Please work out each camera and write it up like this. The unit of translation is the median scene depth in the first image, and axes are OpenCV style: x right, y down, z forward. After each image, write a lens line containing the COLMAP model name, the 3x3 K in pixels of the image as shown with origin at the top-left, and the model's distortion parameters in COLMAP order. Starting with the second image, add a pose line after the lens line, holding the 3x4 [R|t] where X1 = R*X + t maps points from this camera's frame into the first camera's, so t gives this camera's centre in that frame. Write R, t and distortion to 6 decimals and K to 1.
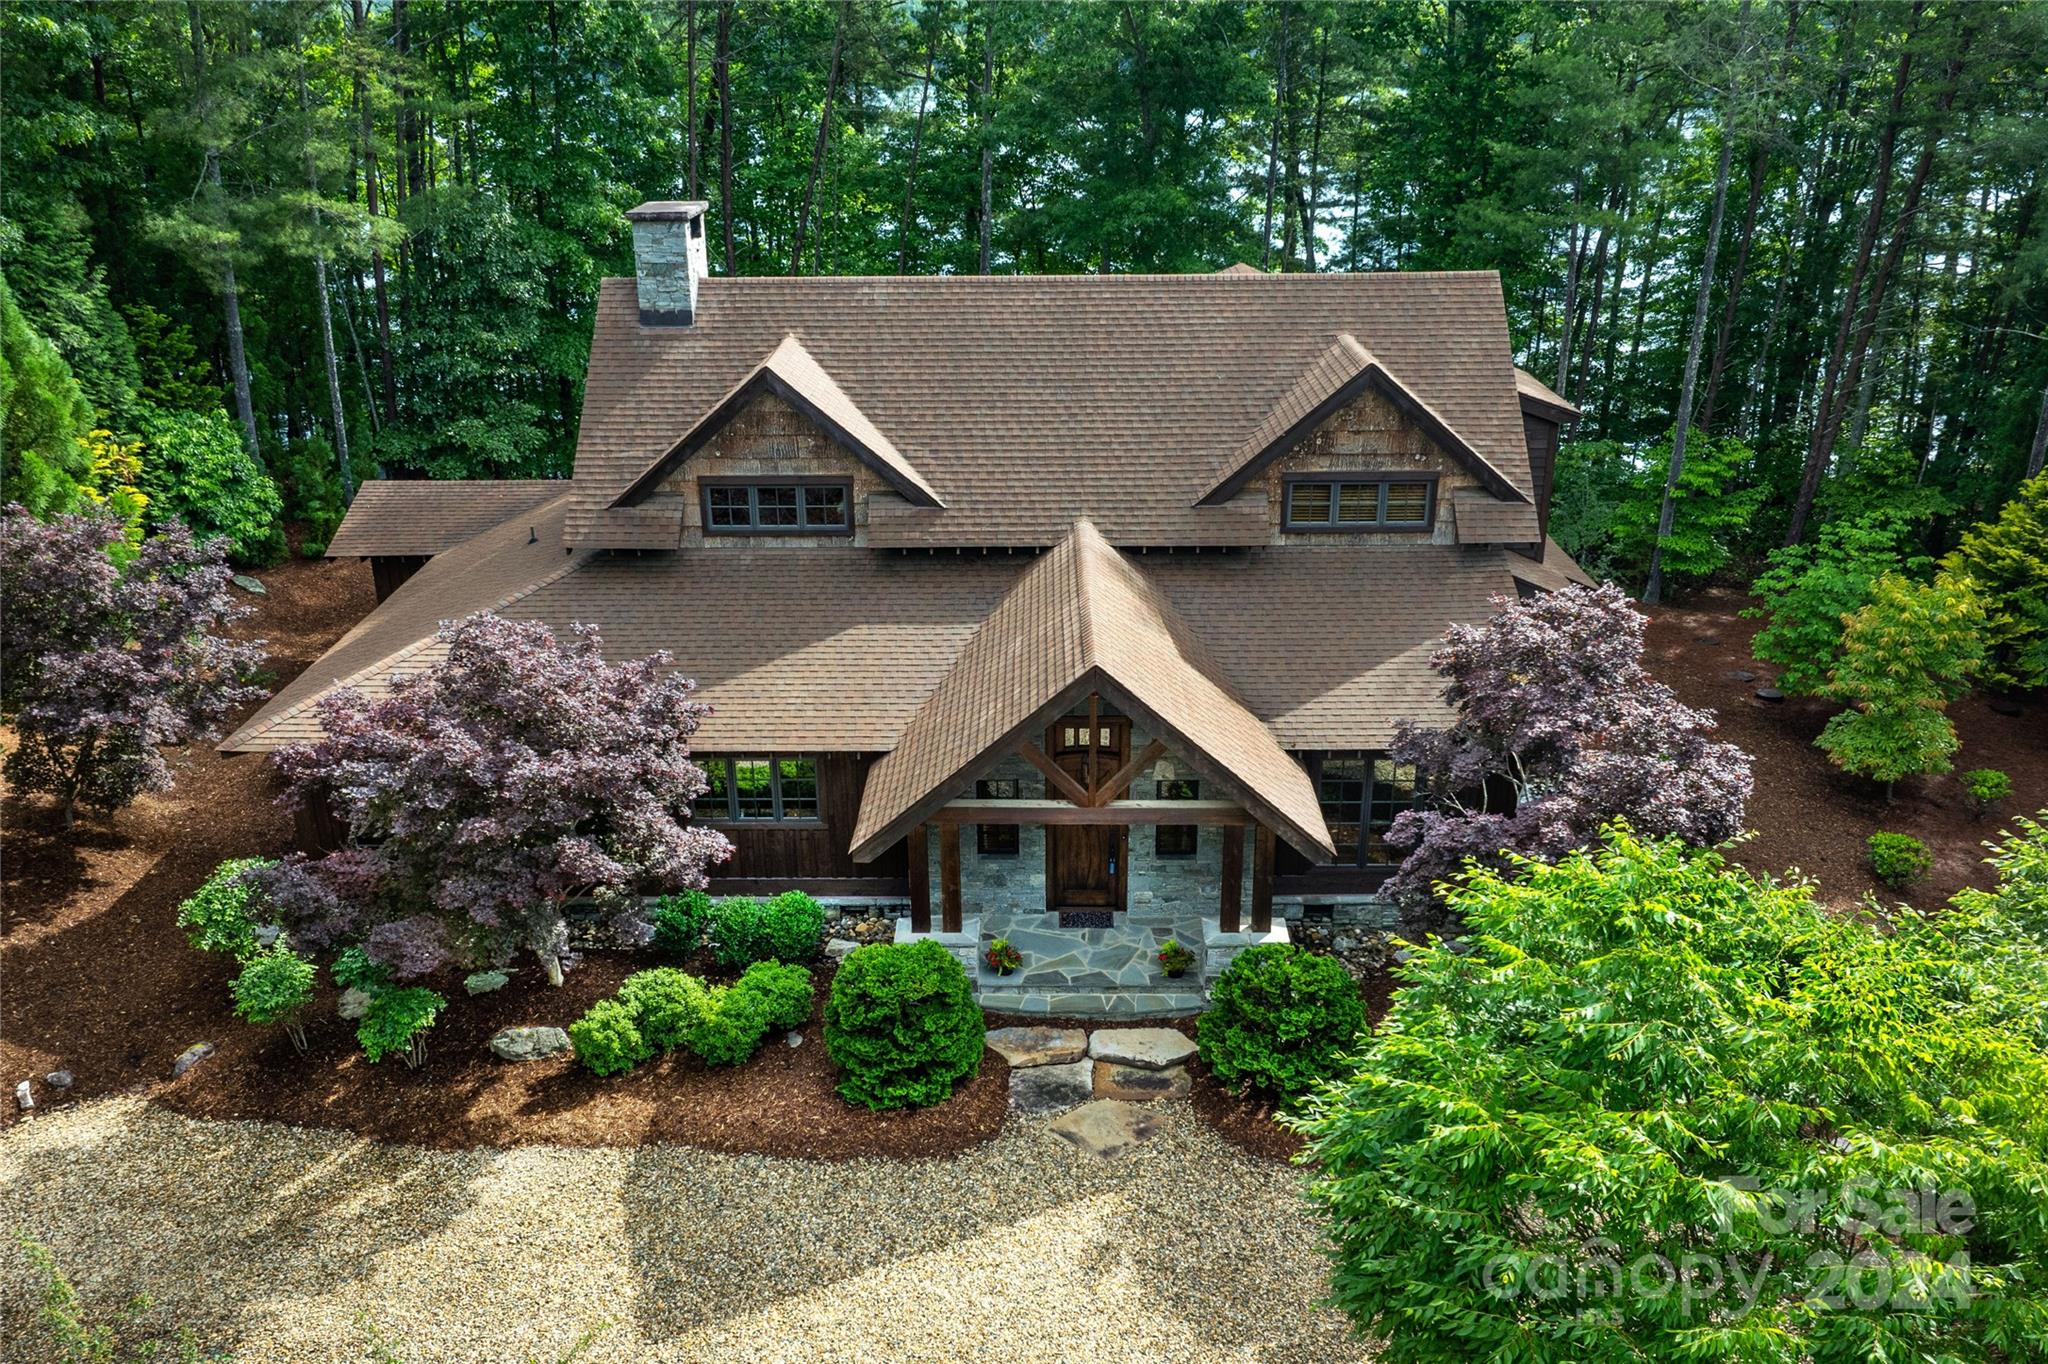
lens RADIAL K [[1845.8, 0, 958.0], [0, 1845.8, 720.2], [0, 0, 1]] dist [-0.050424, 0.004422]
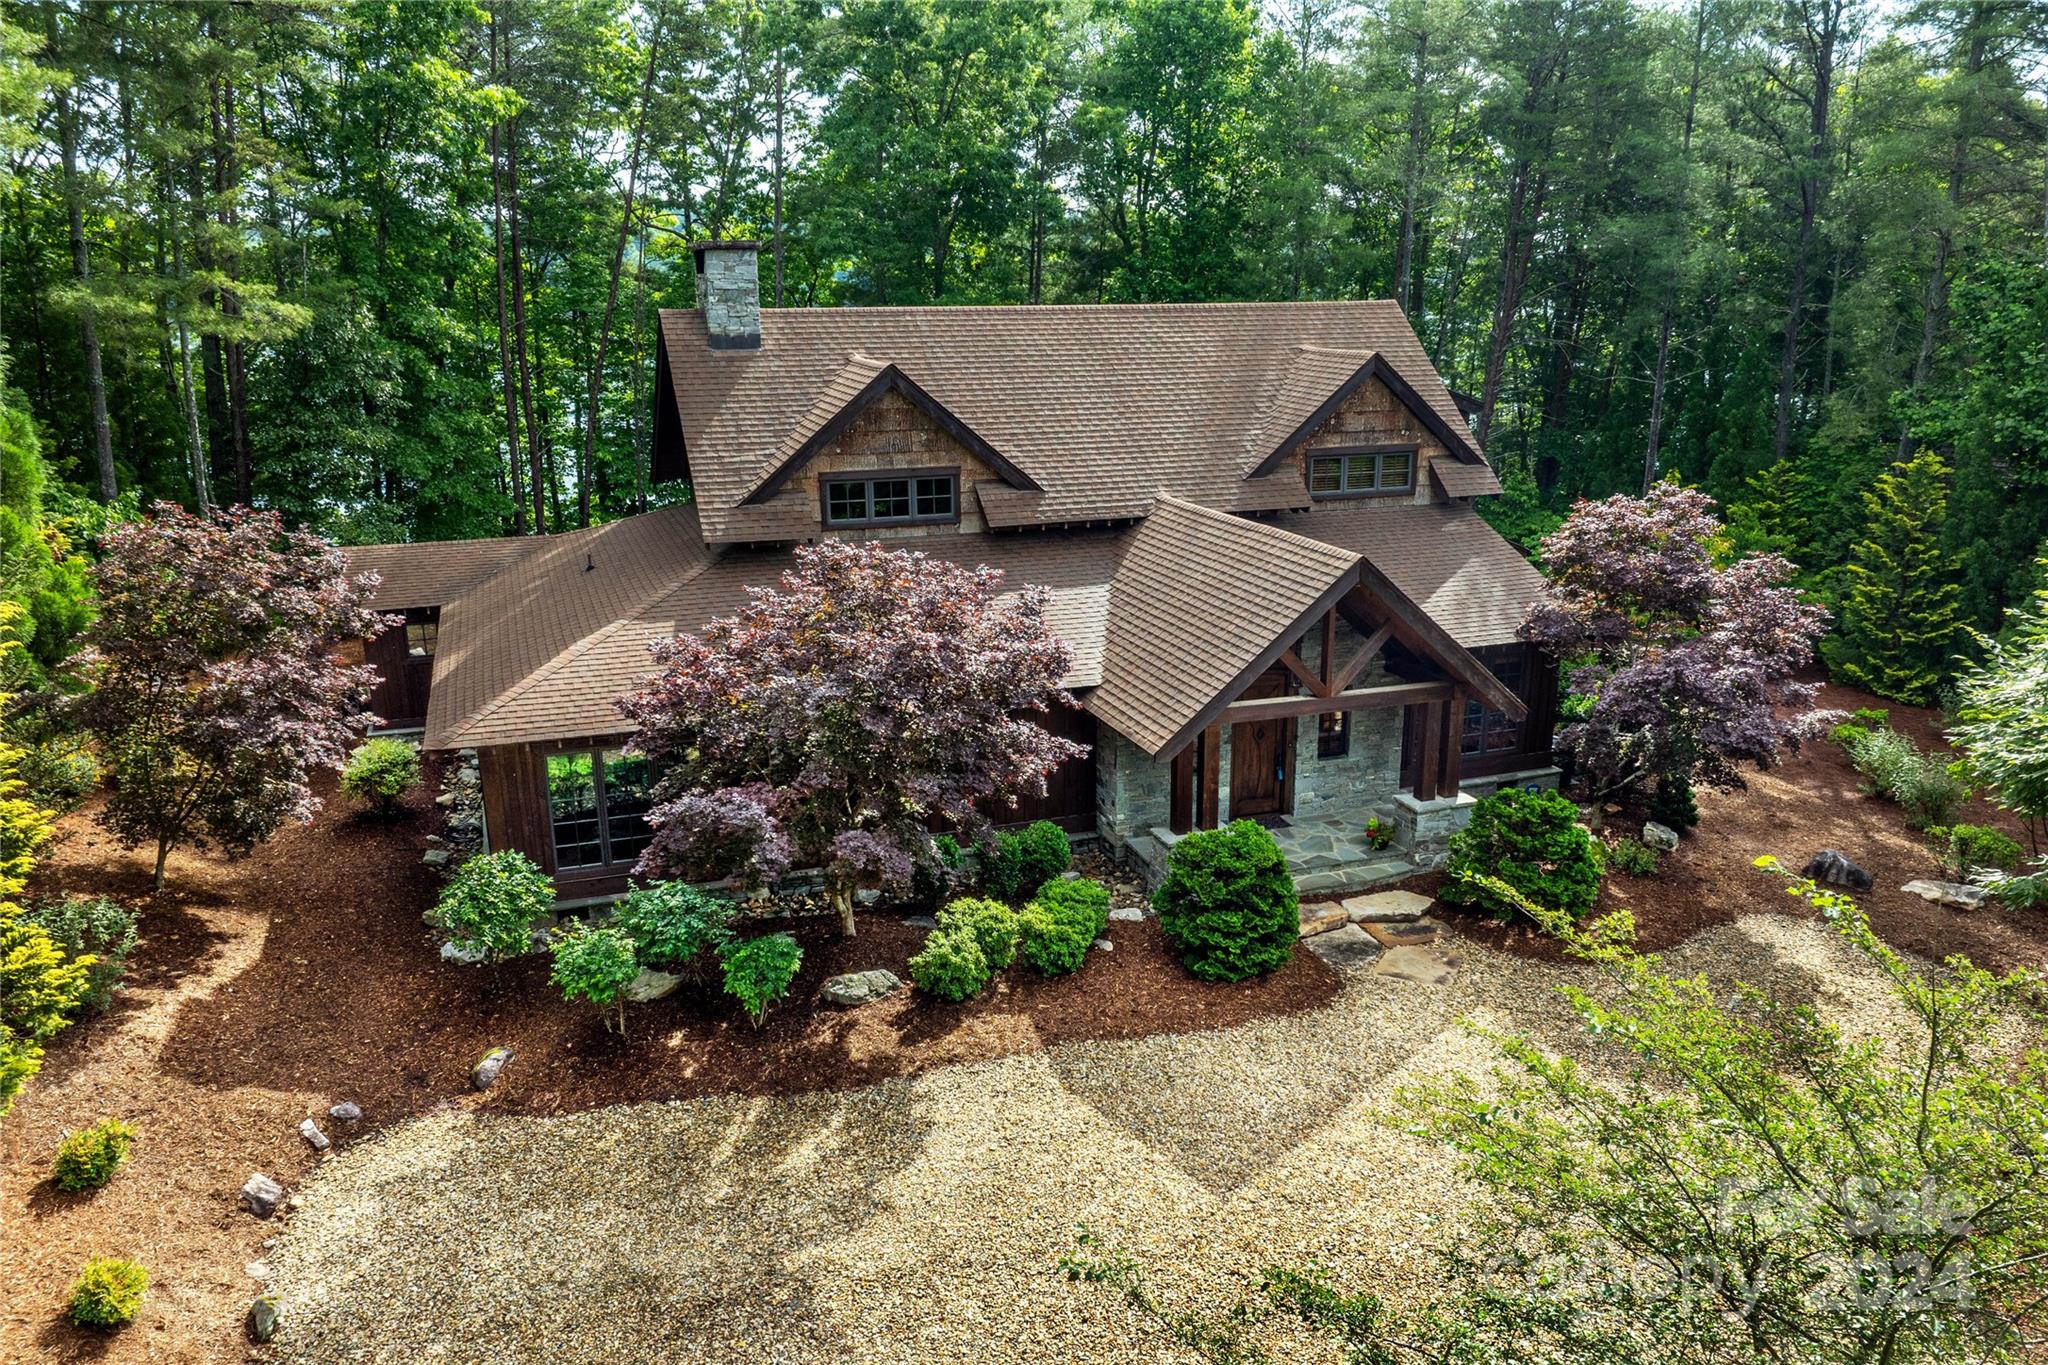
lens RADIAL K [[1580.3, 0, 1026.3], [0, 1580.3, 680.6], [0, 0, 1]] dist [-0.031346, -0.004156]
pose [[0.930353, -0.083372, 0.357061, -0.377061], [0.125897, 0.987238, -0.097520, 0.091851], [-0.344374, 0.135681, 0.928976, 0.137812]]
